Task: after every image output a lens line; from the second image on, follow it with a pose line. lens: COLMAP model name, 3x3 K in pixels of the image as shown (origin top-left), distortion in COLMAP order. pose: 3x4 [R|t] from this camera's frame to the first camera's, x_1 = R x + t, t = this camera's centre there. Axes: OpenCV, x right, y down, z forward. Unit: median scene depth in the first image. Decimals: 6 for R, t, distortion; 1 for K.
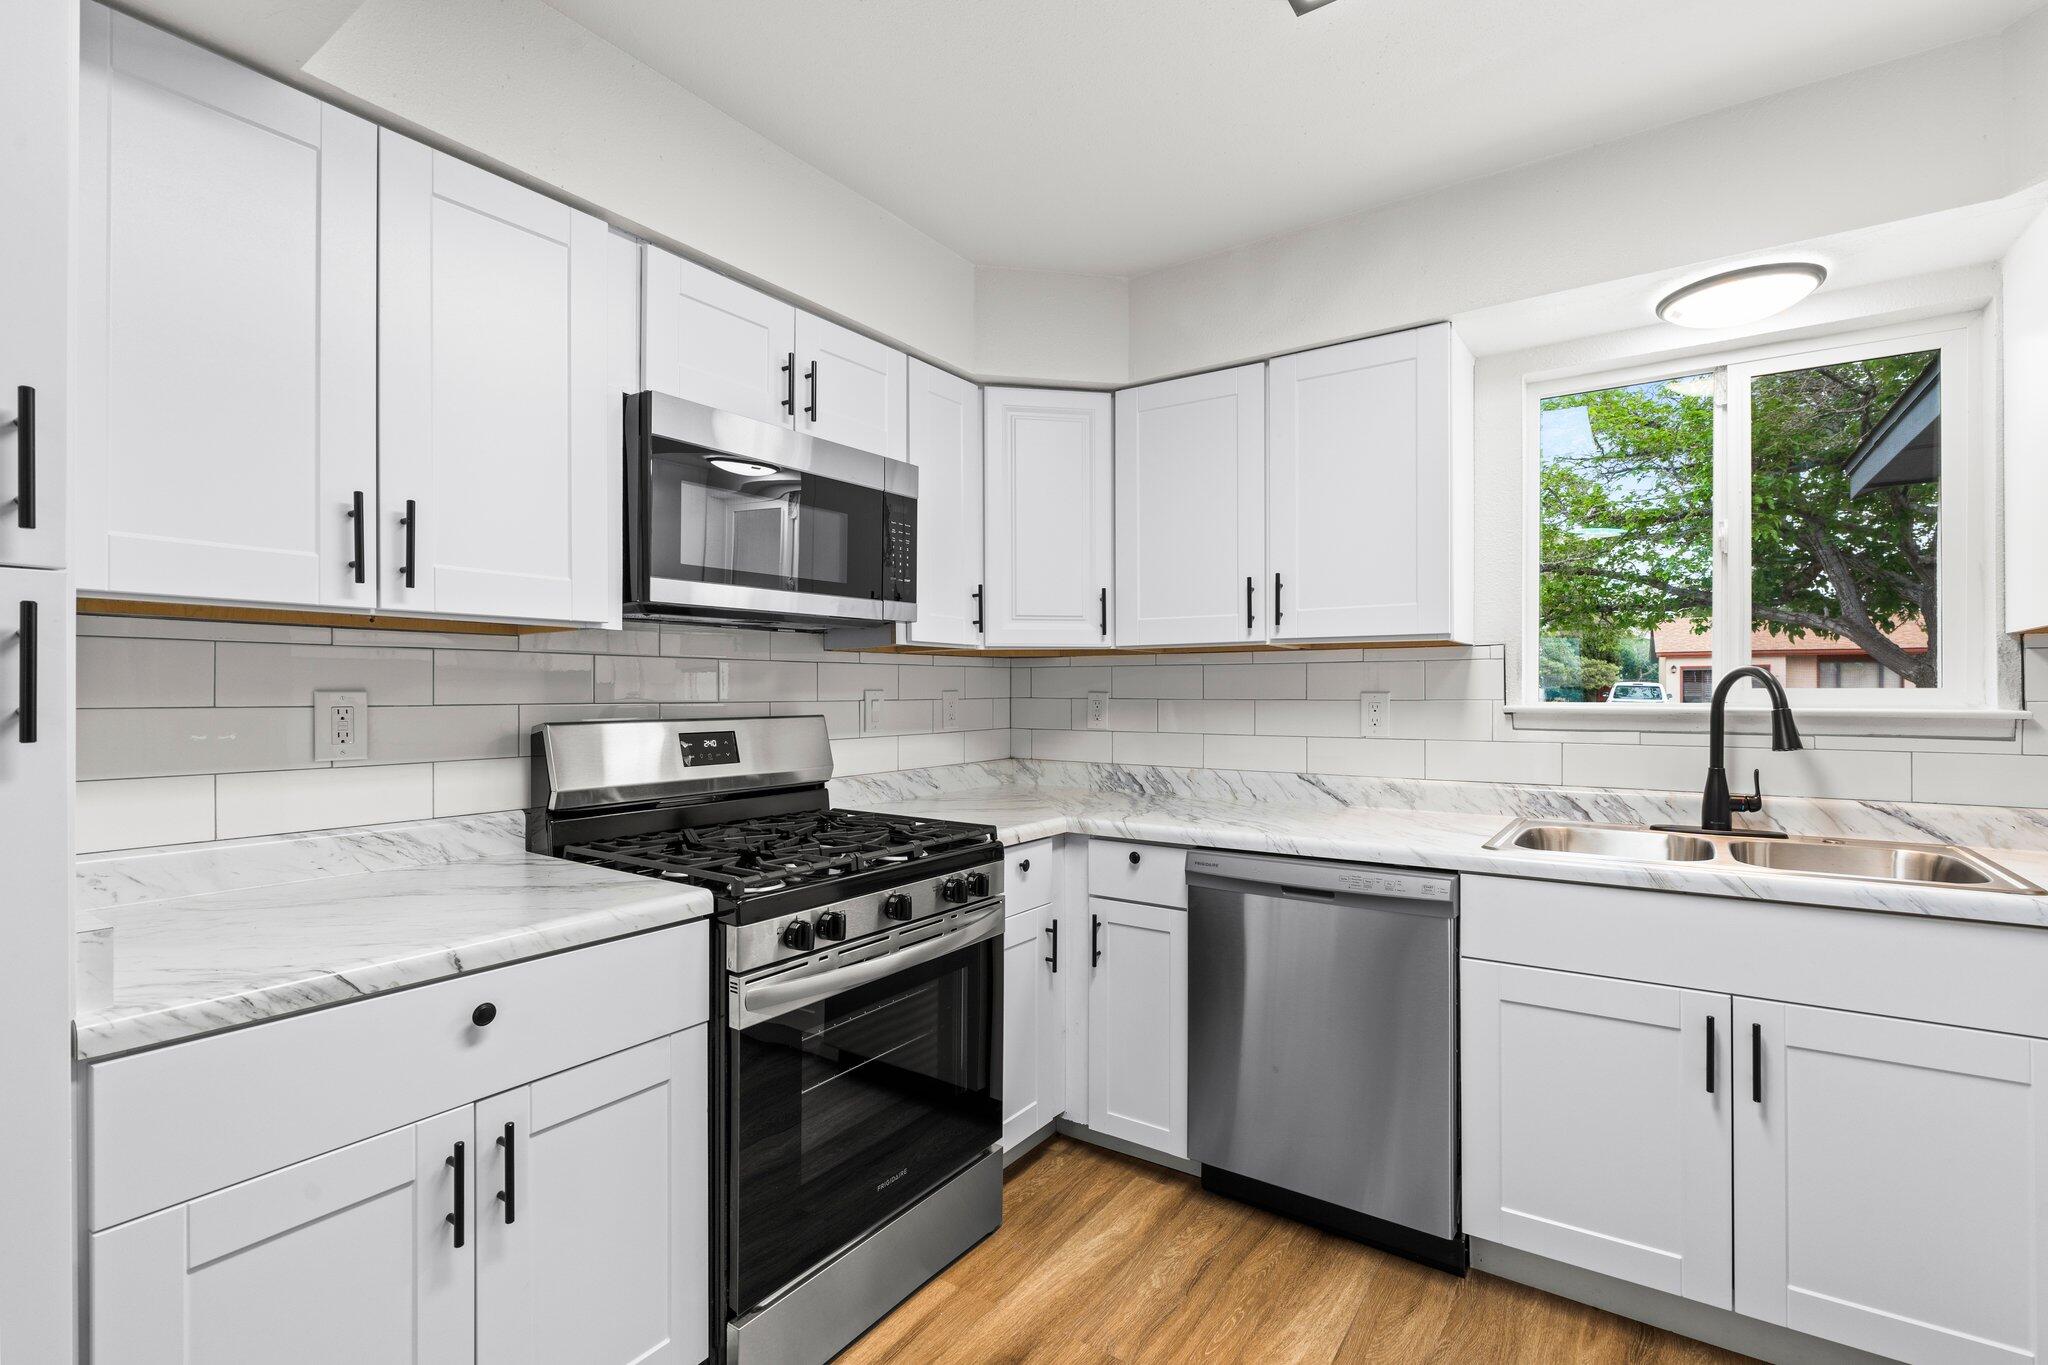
lens RADIAL K [[920.0, 0, 1028.4], [0, 920.0, 685.1], [0, 0, 1]] dist [-0.005080, 0.000992]
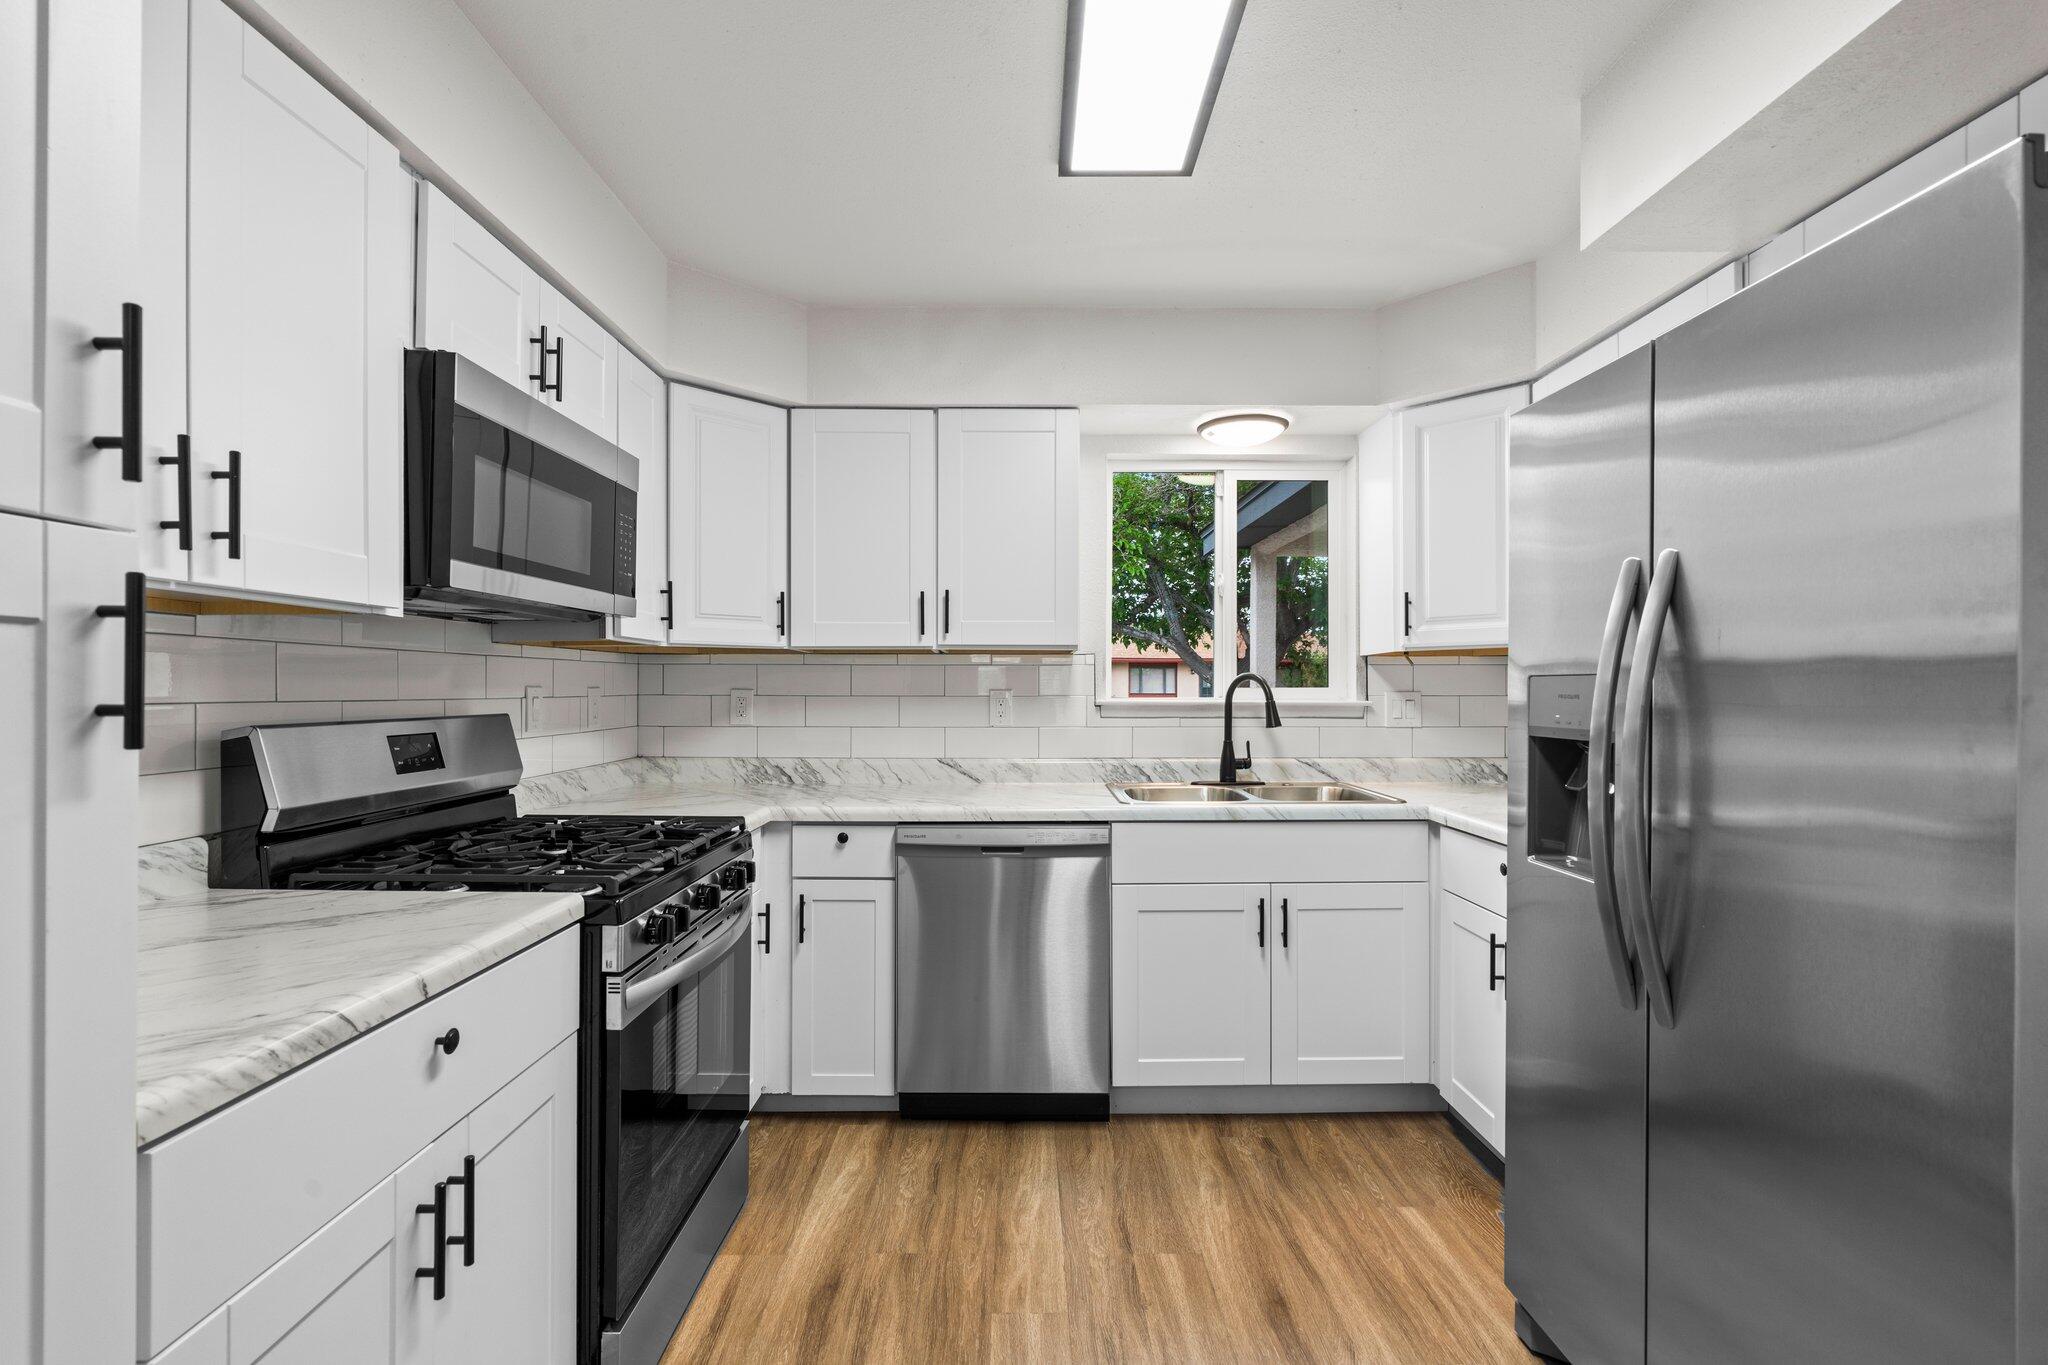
lens RADIAL K [[920.0, 0, 1016.0], [0, 920.0, 680.3], [0, 0, 1]] dist [-0.005080, 0.000992]
pose [[0.825297, 0.007665, 0.564646, -0.397290], [-0.006383, 0.999971, -0.004246, 0.000122], [-0.564662, -0.000100, 0.825322, -0.043264]]
